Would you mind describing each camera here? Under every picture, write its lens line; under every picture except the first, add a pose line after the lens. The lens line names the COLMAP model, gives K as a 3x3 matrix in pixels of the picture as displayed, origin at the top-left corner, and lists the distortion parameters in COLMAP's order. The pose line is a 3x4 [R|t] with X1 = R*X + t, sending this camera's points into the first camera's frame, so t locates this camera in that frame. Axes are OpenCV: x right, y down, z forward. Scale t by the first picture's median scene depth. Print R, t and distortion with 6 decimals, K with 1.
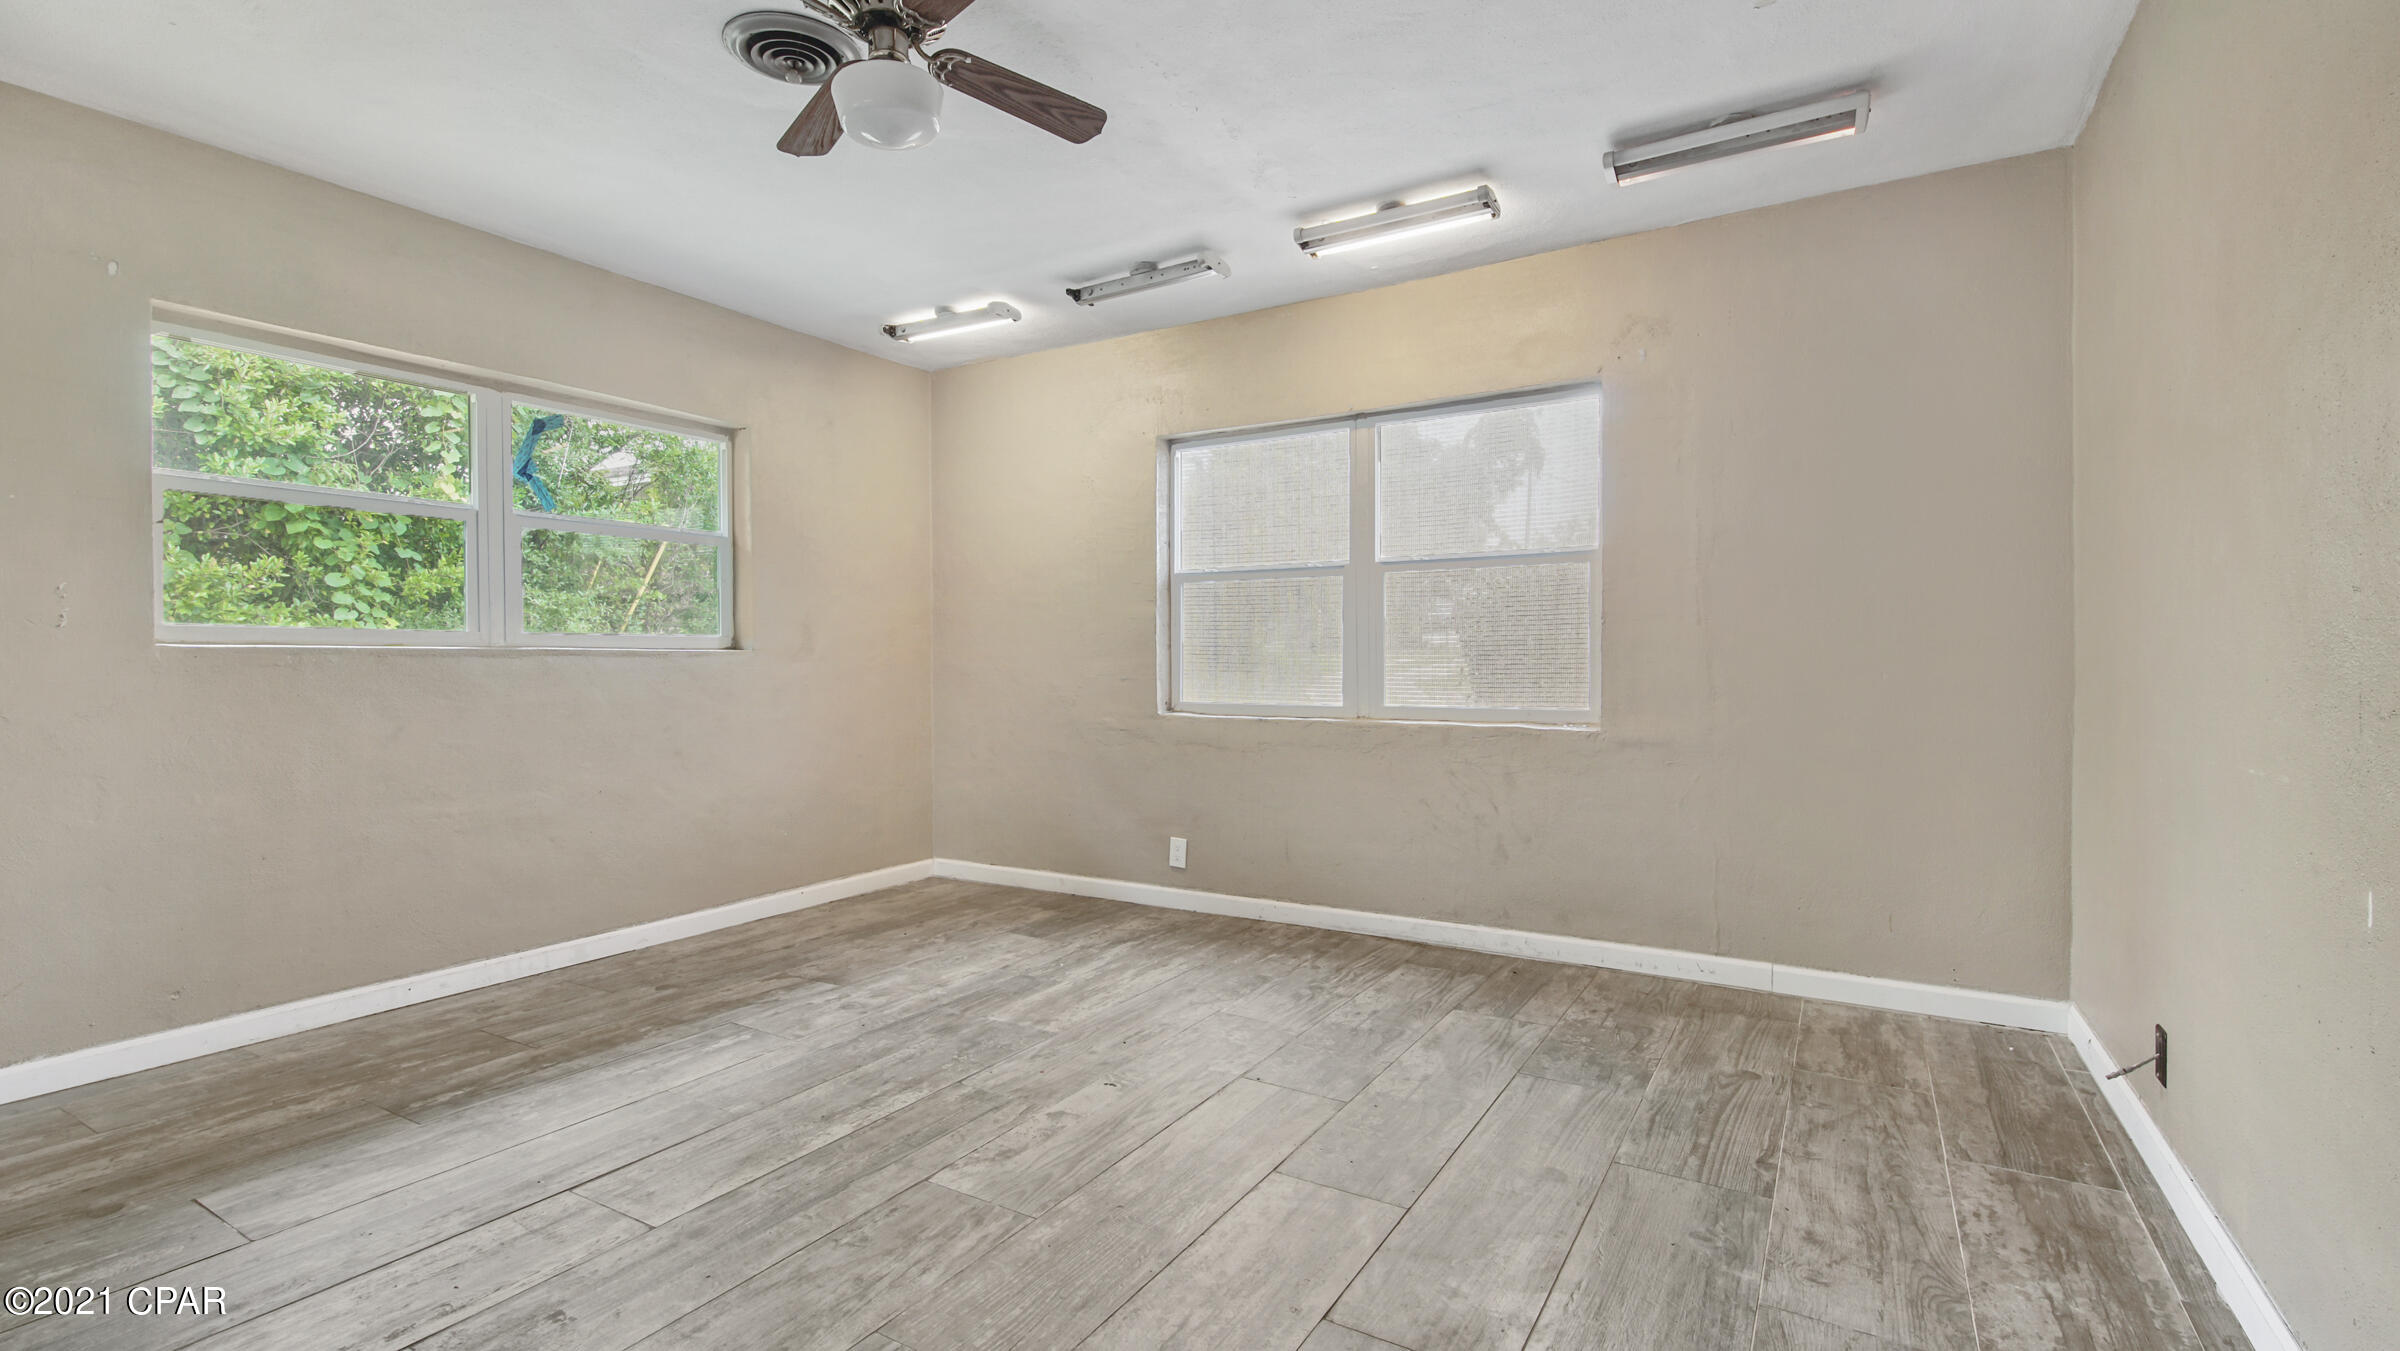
lens RADIAL K [[1066.3, 0, 1200.0], [0, 1066.3, 675.5], [0, 0, 1]] dist [0.038760, -0.025310]
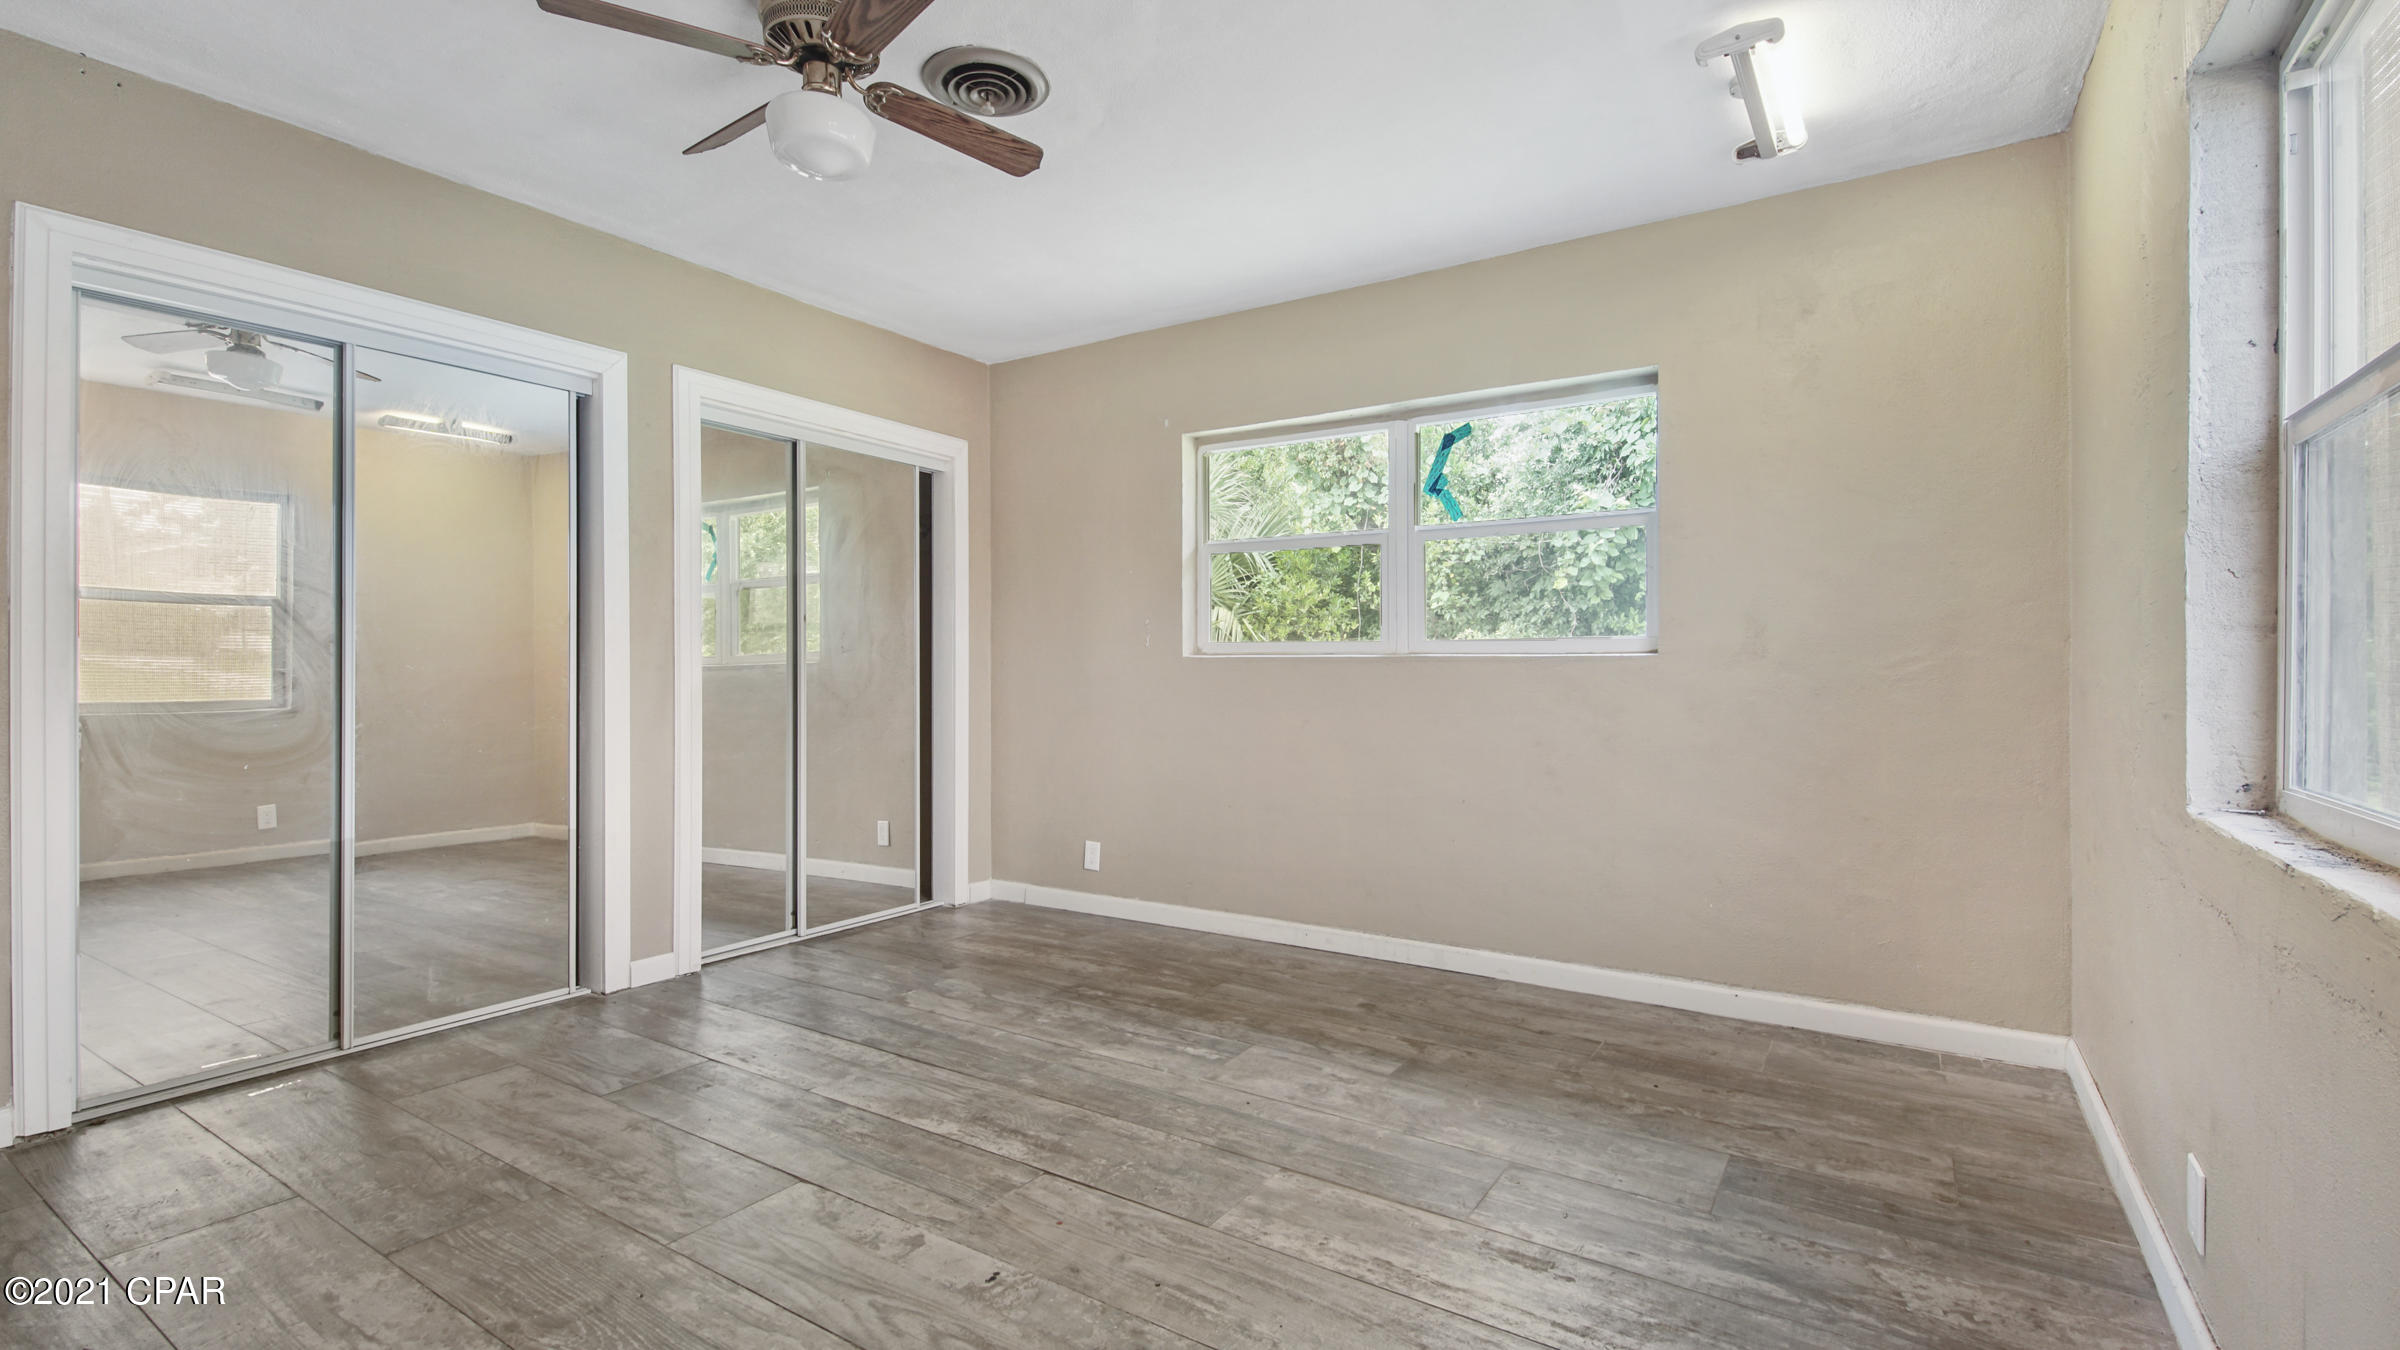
lens RADIAL K [[1066.3, 0, 1200.0], [0, 1066.3, 675.0], [0, 0, 1]] dist [0.038760, -0.025310]
pose [[-0.039691, 0.008461, -0.999176, 0.514204], [-0.015994, 0.999831, 0.009102, -0.014375], [0.999084, 0.016342, -0.039549, 0.981132]]
